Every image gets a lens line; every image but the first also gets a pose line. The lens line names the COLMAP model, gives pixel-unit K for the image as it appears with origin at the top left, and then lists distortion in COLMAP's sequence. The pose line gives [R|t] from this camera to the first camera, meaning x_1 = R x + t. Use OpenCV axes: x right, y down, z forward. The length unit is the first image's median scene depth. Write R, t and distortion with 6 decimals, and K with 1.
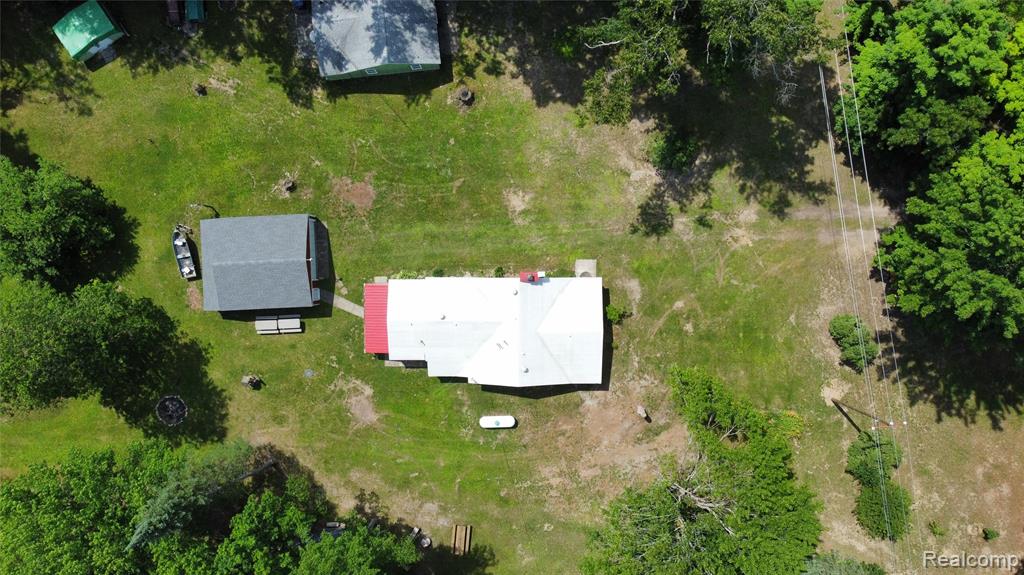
lens RADIAL K [[782.0, 0, 512.0], [0, 782.0, 287.5], [0, 0, 1]] dist [0.001177, -0.009262]
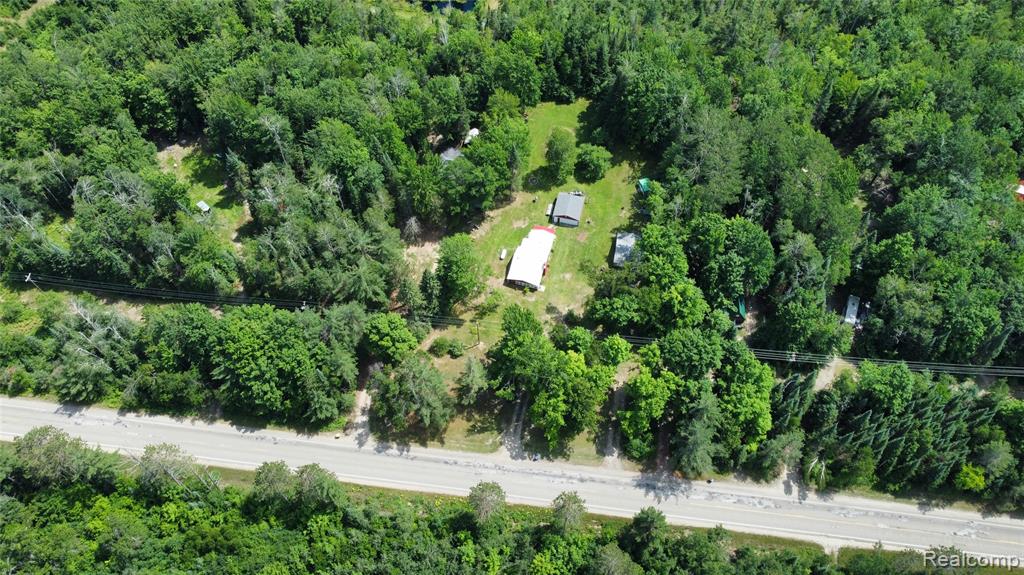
lens RADIAL K [[782.0, 0, 512.0], [0, 782.0, 287.5], [0, 0, 1]] dist [0.001177, -0.009262]
pose [[-0.280842, 0.823996, -0.492097, 1.694288], [-0.959024, -0.260922, 0.110417, -0.258179], [-0.037415, 0.502943, 0.863510, -1.744353]]
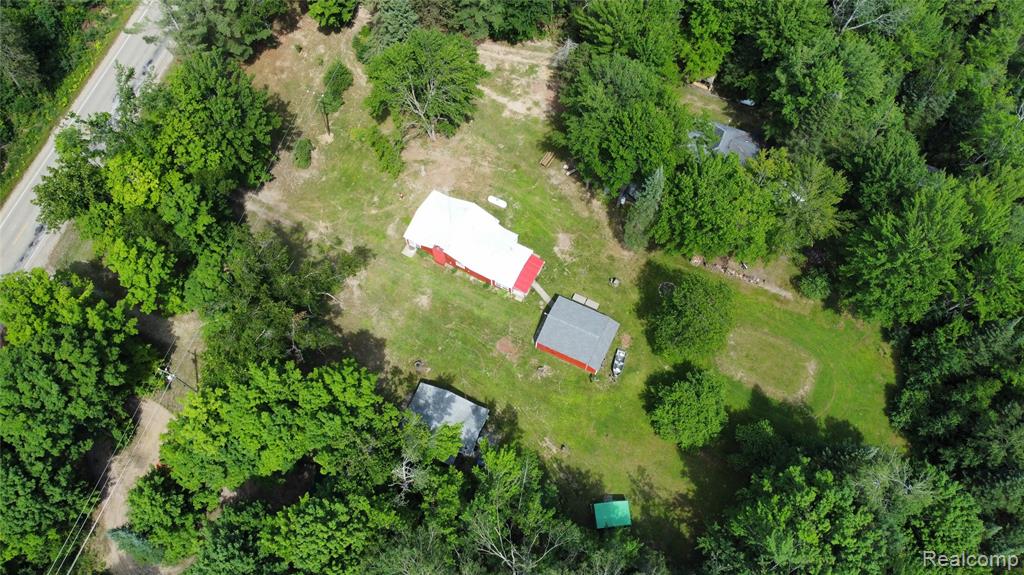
lens RADIAL K [[782.0, 0, 512.0], [0, 782.0, 287.5], [0, 0, 1]] dist [0.001177, -0.009262]
pose [[-0.886412, -0.424517, 0.184549, -0.461370], [0.461952, -0.836713, 0.294129, -0.497487], [0.029552, 0.345972, 0.937779, -0.588913]]
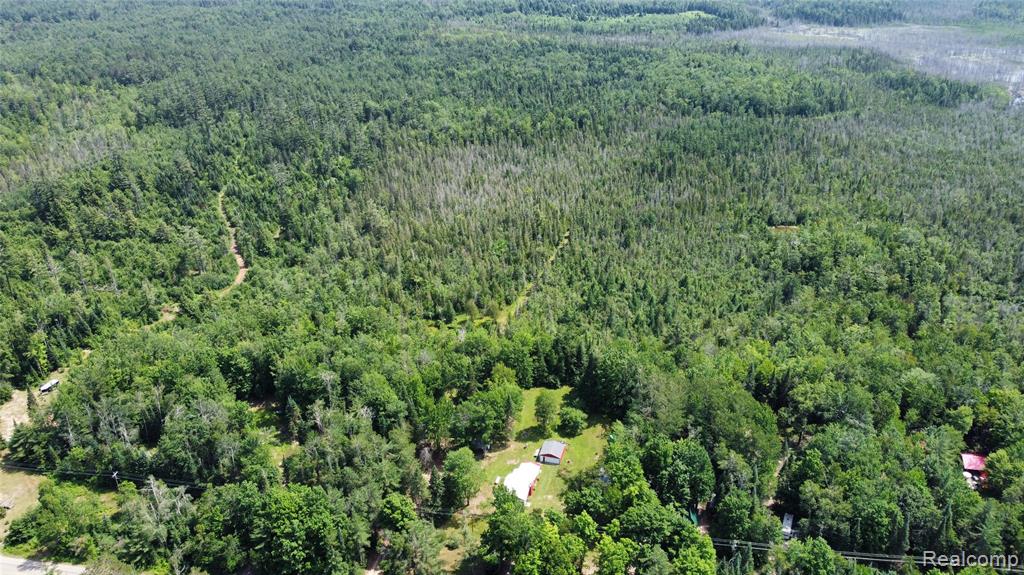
lens RADIAL K [[782.0, 0, 512.0], [0, 782.0, 287.5], [0, 0, 1]] dist [0.001177, -0.009262]
pose [[-0.315725, 0.426427, -0.847631, 2.921356], [-0.947771, -0.184340, 0.260287, -0.753590], [-0.045259, 0.885539, 0.462355, -1.706915]]
